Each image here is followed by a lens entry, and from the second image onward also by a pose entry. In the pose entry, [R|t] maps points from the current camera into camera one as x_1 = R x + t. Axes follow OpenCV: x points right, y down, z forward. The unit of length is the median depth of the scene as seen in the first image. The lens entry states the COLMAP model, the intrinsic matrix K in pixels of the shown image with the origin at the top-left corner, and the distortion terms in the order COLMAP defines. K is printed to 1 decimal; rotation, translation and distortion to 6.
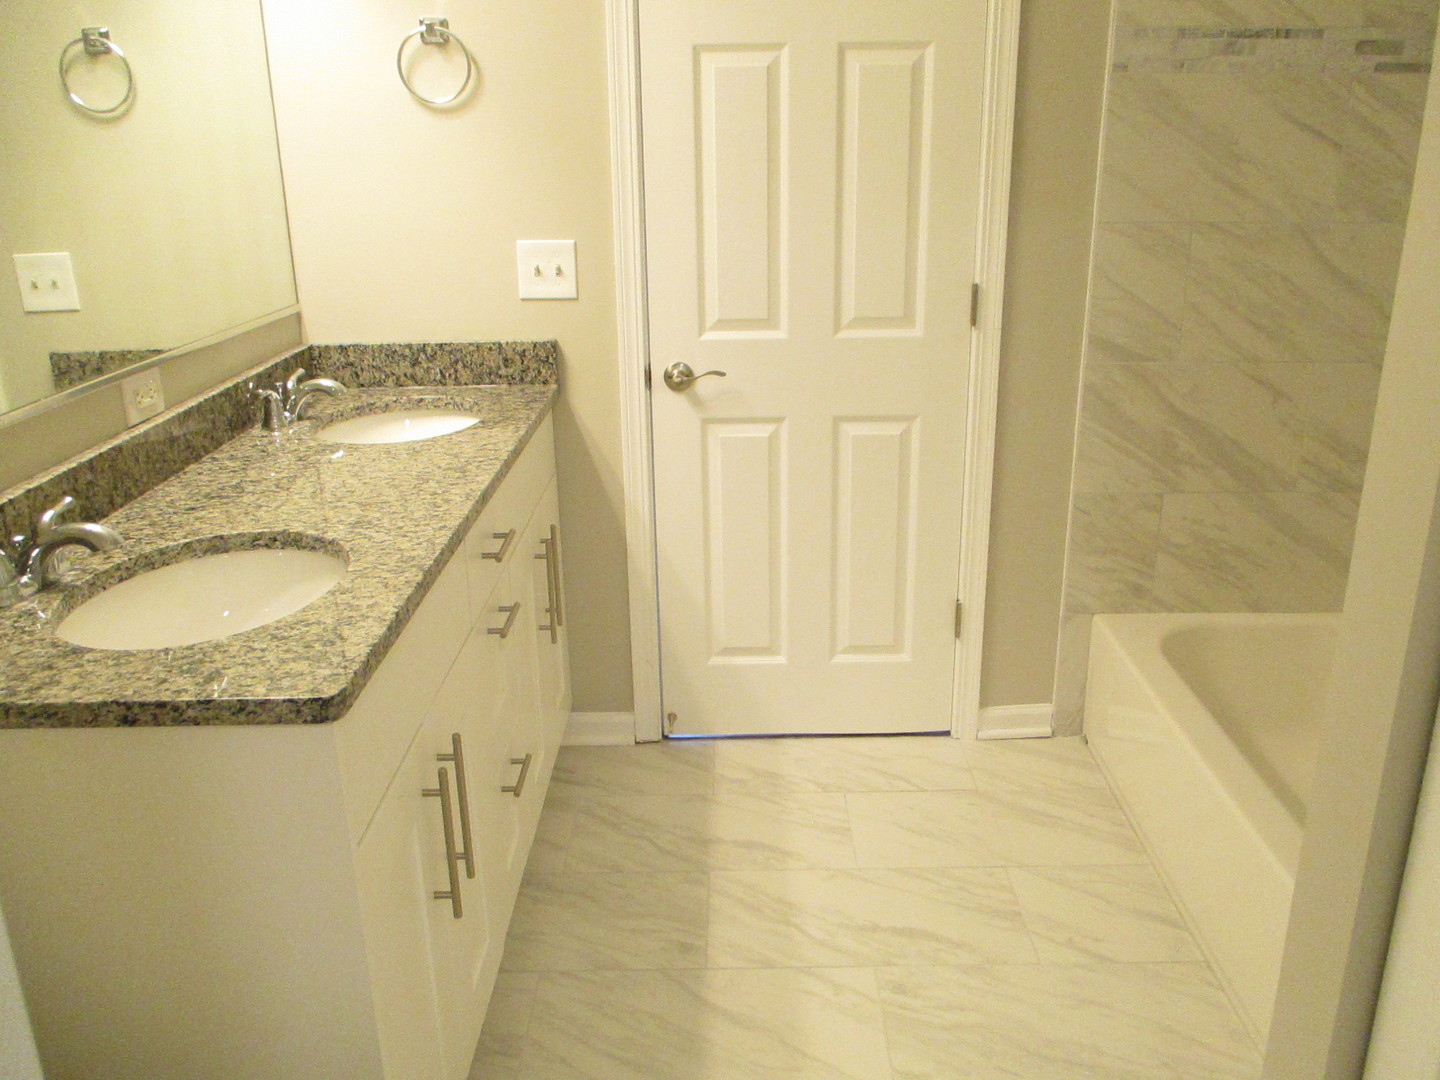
lens RADIAL K [[1194.6, 0, 719.8], [0, 1194.6, 532.1], [0, 0, 1]] dist [-0.029550, 0.011164]
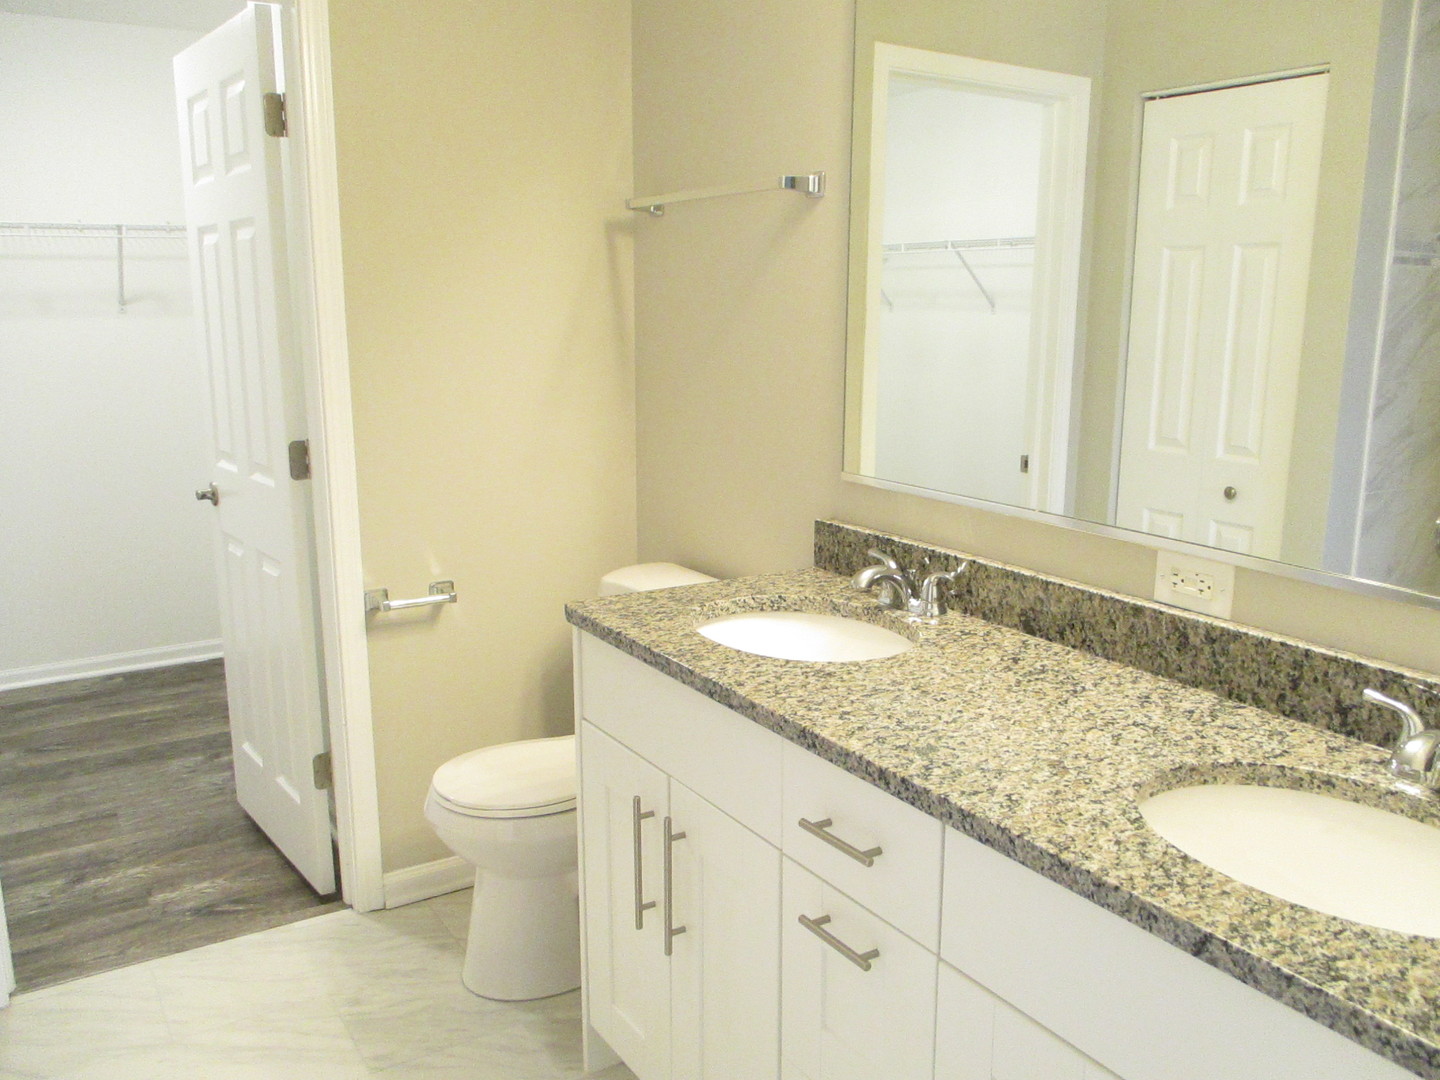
lens RADIAL K [[1194.6, 0, 721.9], [0, 1194.6, 537.3], [0, 0, 1]] dist [-0.029550, 0.011164]
pose [[-0.836219, 0.123266, -0.534363, 0.203319], [-0.165788, 0.871993, 0.460590, -0.398115], [0.522736, 0.473745, -0.708740, 1.174721]]
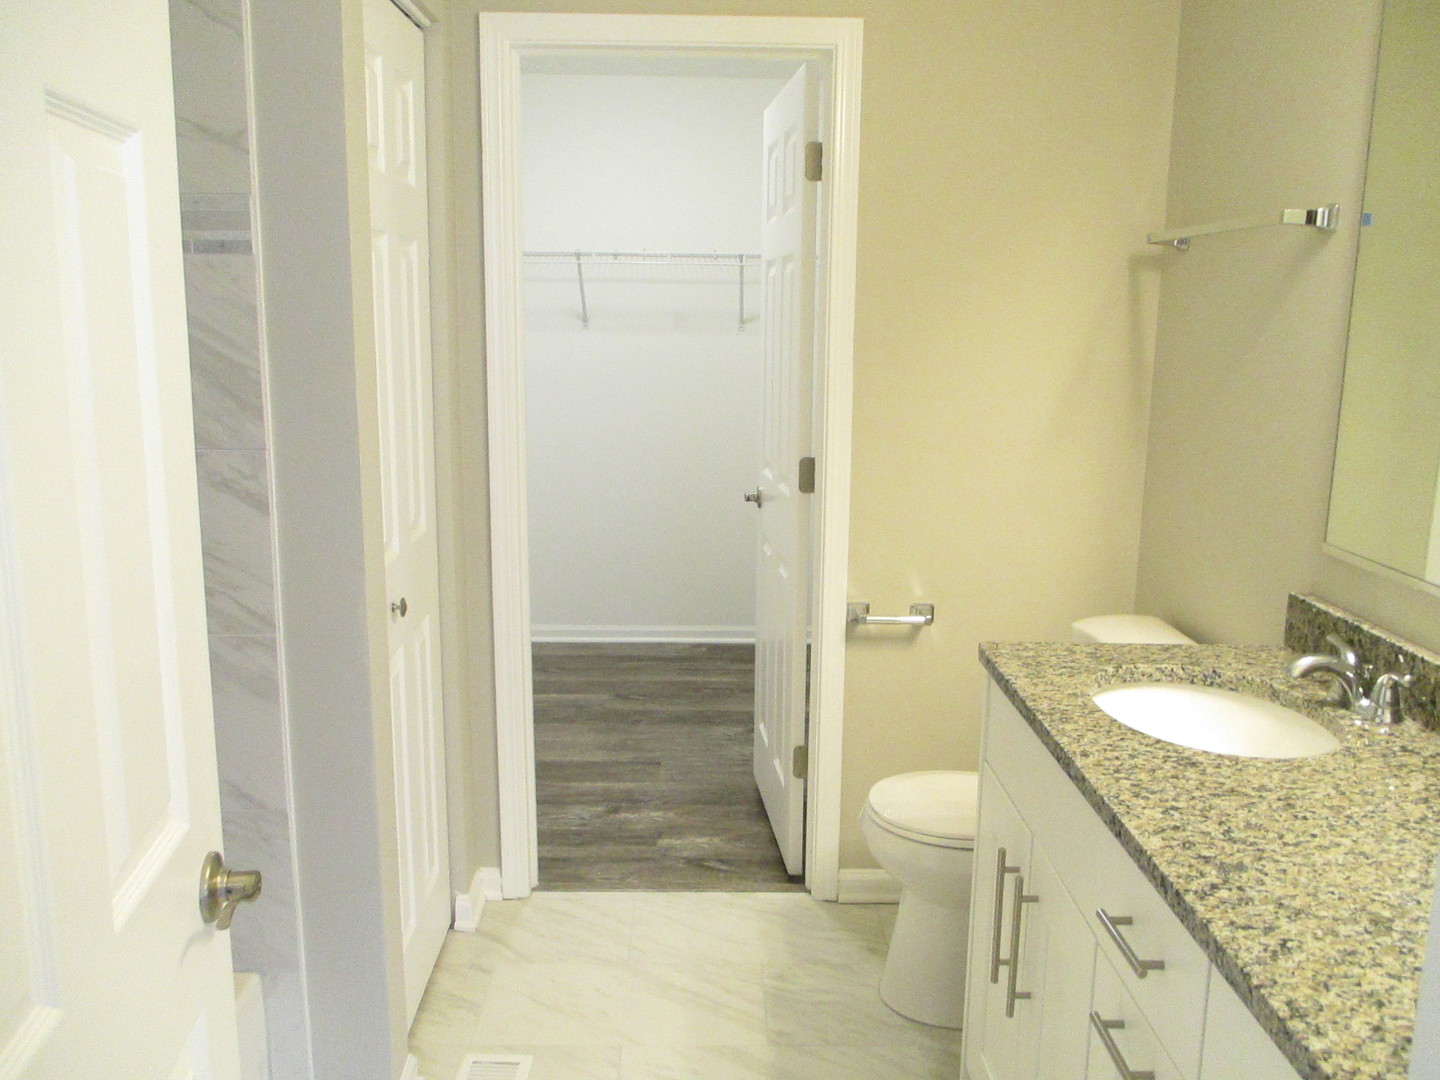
lens RADIAL K [[1194.6, 0, 726.3], [0, 1194.6, 533.9], [0, 0, 1]] dist [-0.029550, 0.011164]
pose [[-0.999321, 0.006322, -0.036298, 0.053936], [-0.012499, 0.868569, 0.495410, -0.434955], [0.034659, 0.495528, -0.867900, 1.232305]]
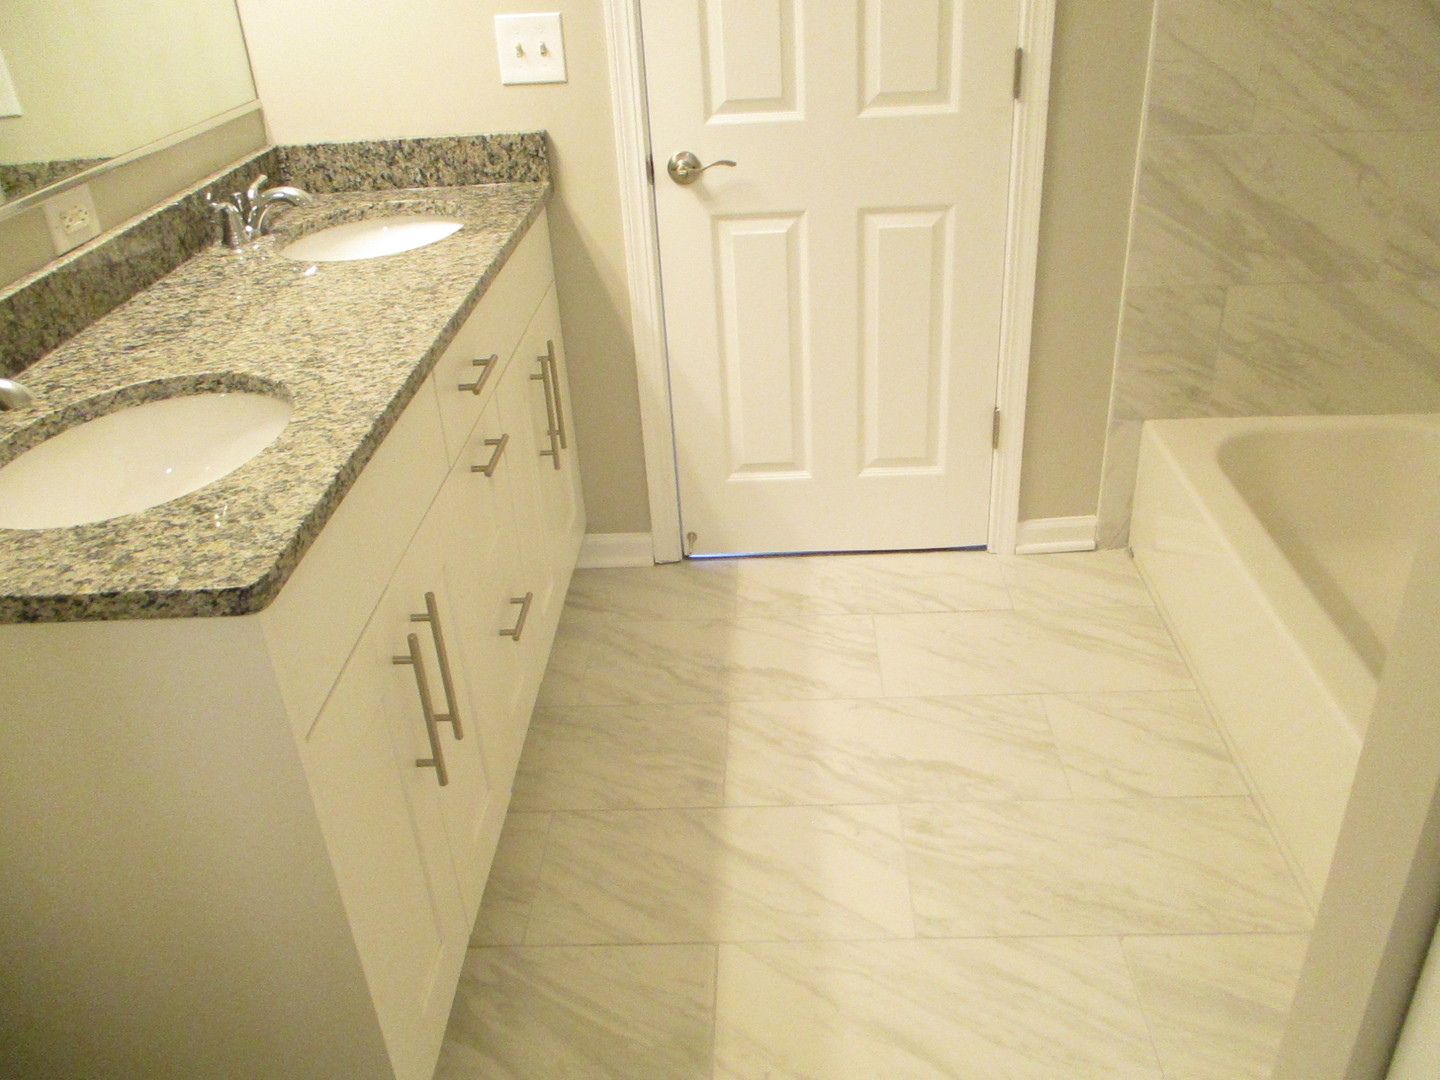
lens RADIAL K [[1194.6, 0, 720.0], [0, 1194.6, 528.4], [0, 0, 1]] dist [-0.029550, 0.011164]
pose [[0.998934, -0.019141, -0.042012, 0.028405], [0.026311, 0.983790, 0.177383, -0.025178], [0.037935, -0.178300, 0.983245, 0.083245]]
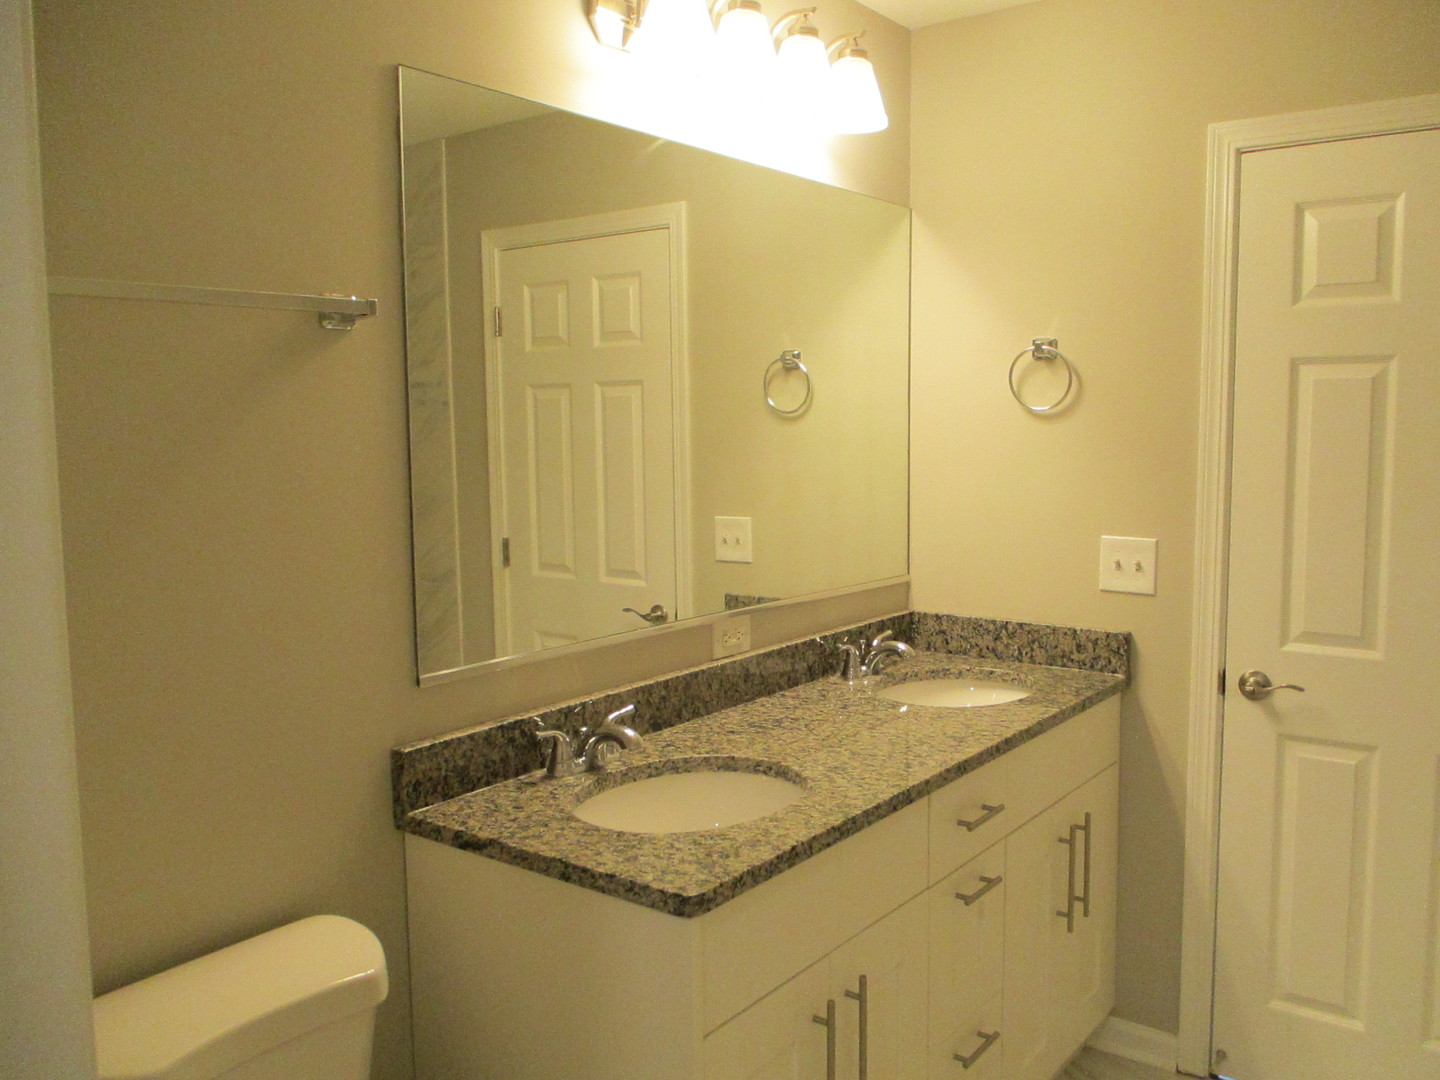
lens RADIAL K [[1194.6, 0, 734.8], [0, 1194.6, 536.0], [0, 0, 1]] dist [-0.029550, 0.011164]
pose [[0.804235, 0.071369, -0.590010, 0.208944], [-0.197086, 0.968613, -0.151480, -0.022823], [0.560680, 0.238109, 0.793059, -0.017905]]
